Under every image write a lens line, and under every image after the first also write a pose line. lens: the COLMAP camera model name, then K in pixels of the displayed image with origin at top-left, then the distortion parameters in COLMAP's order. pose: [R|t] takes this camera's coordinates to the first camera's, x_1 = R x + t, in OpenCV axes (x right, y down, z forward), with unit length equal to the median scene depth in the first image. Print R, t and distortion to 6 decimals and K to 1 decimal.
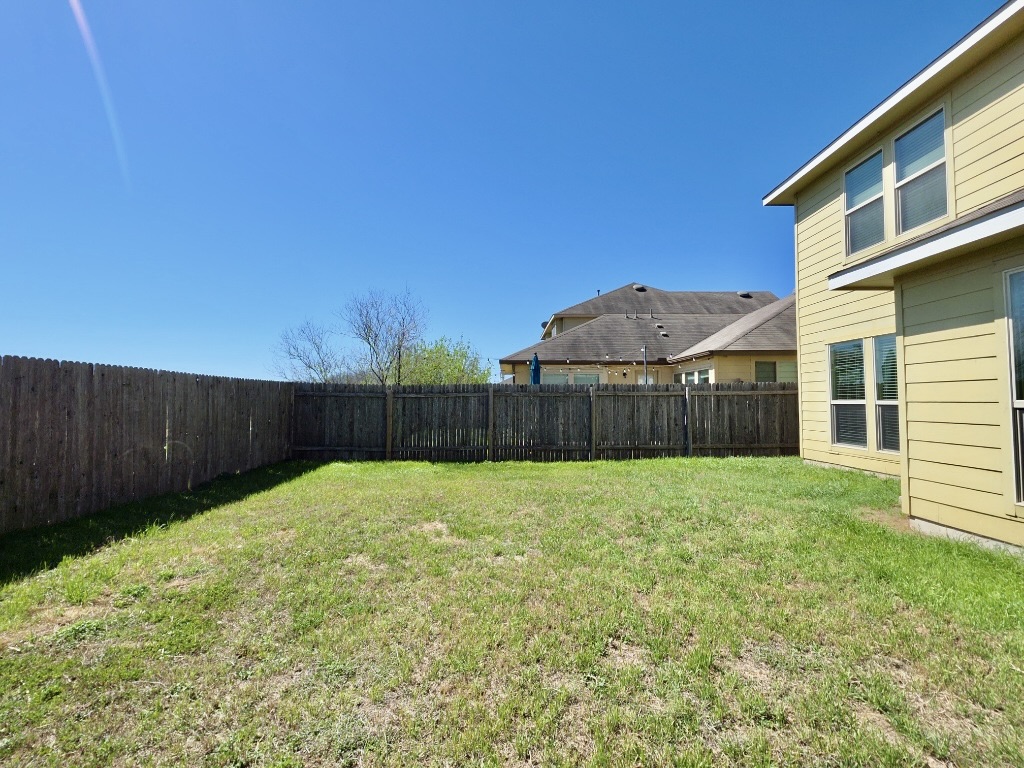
lens RADIAL K [[491.6, 0, 519.0], [0, 491.6, 375.9], [0, 0, 1]] dist [0.014737, -0.007275]
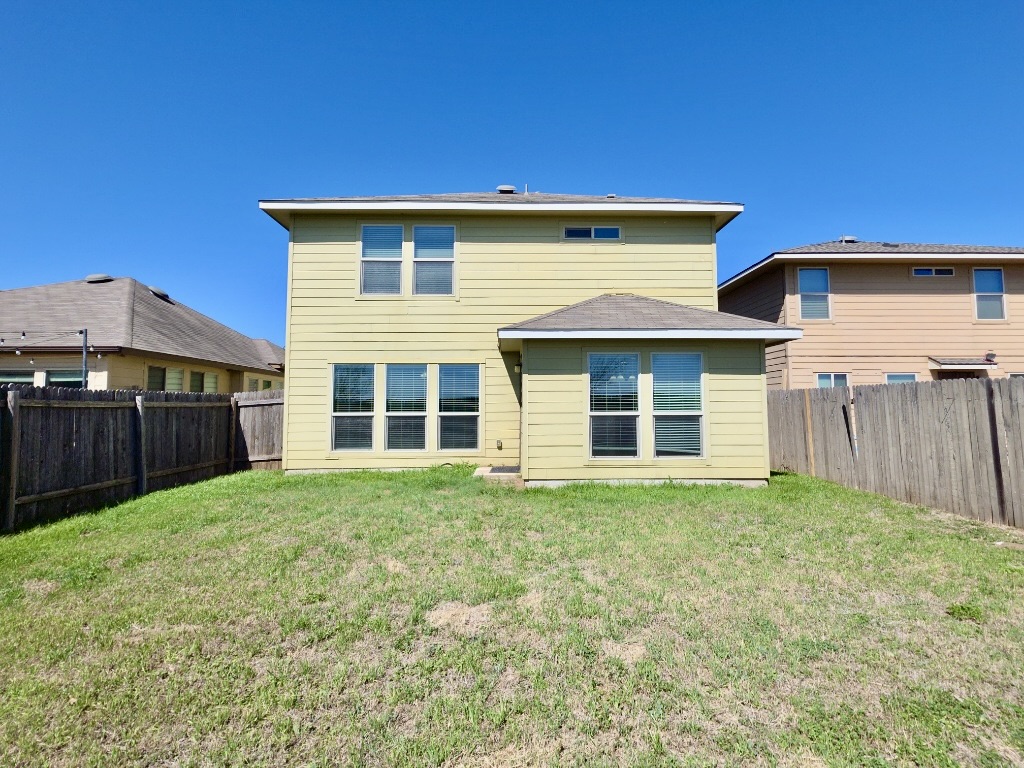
lens RADIAL K [[491.6, 0, 519.0], [0, 491.6, 375.9], [0, 0, 1]] dist [0.014737, -0.007275]
pose [[0.003549, 0.067221, 0.997732, -0.512323], [-0.046080, 0.996689, -0.066986, 0.021503], [-0.998931, -0.045738, 0.006635, 0.572880]]
